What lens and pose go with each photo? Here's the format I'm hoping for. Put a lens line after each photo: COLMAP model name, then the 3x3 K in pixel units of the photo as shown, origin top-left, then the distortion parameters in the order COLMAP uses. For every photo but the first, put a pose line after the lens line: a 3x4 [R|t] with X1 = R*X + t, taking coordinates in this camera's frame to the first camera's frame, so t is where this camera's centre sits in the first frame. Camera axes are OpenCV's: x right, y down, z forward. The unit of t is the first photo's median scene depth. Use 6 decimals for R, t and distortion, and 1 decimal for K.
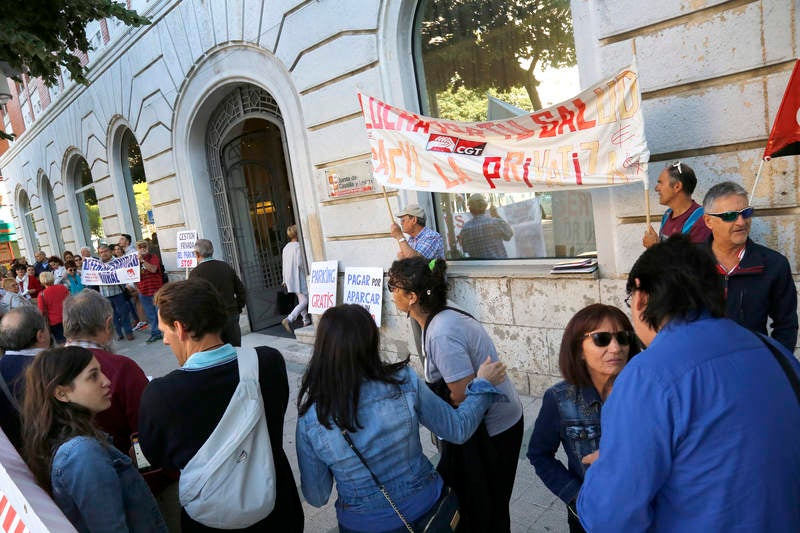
lens RADIAL K [[564.5, 0, 397.3], [0, 564.5, 277.8], [0, 0, 1]] dist [-0.161757, 0.148055]
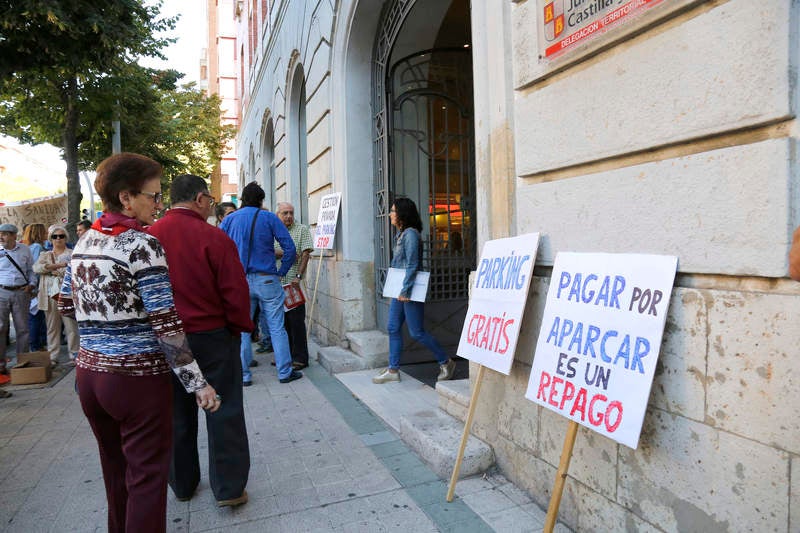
lens RADIAL K [[564.5, 0, 397.3], [0, 564.5, 277.8], [0, 0, 1]] dist [-0.161757, 0.148055]
pose [[0.907328, 0.146397, -0.394112, -0.039993], [-0.168525, 0.985454, -0.021922, 0.022804], [0.385170, 0.086308, 0.918801, 0.611743]]
